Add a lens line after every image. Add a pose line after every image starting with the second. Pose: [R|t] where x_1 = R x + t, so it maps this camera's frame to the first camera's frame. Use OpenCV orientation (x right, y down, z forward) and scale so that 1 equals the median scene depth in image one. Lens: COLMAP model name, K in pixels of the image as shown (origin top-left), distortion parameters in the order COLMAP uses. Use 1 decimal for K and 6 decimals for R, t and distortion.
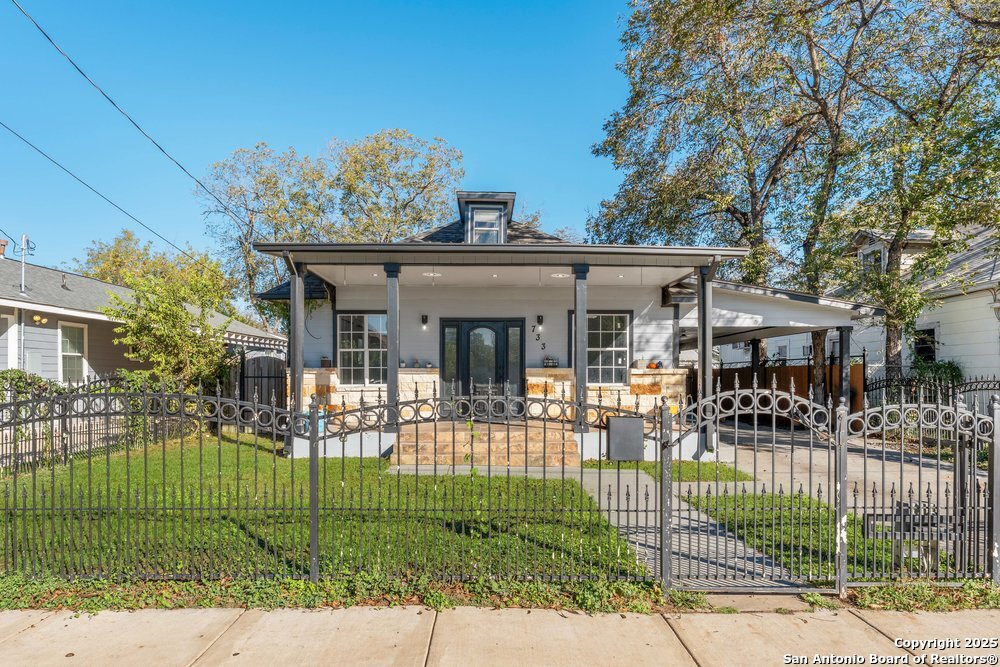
lens RADIAL K [[606.9, 0, 500.6], [0, 606.9, 372.1], [0, 0, 1]] dist [0.006778, 0.000819]
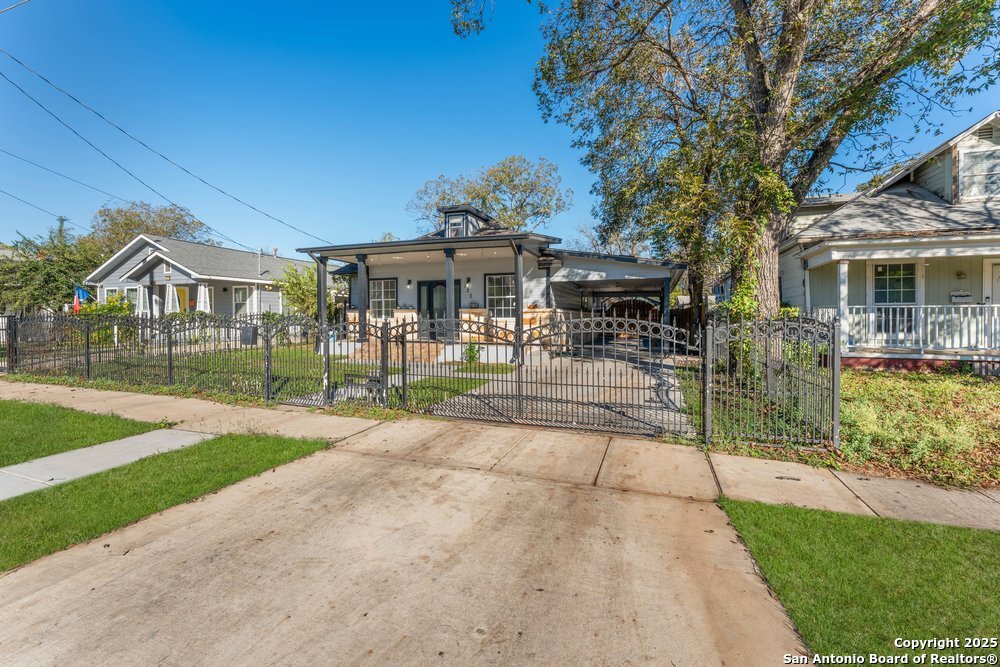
lens RADIAL K [[406.2, 0, 500.9], [0, 406.2, 330.6], [0, 0, 1]] dist [-0.008055, -0.000239]
pose [[0.928394, 0.013776, -0.371342, 0.573751], [0.004427, 0.998832, 0.048122, 0.000400], [0.371571, -0.046320, 0.927248, -0.029706]]
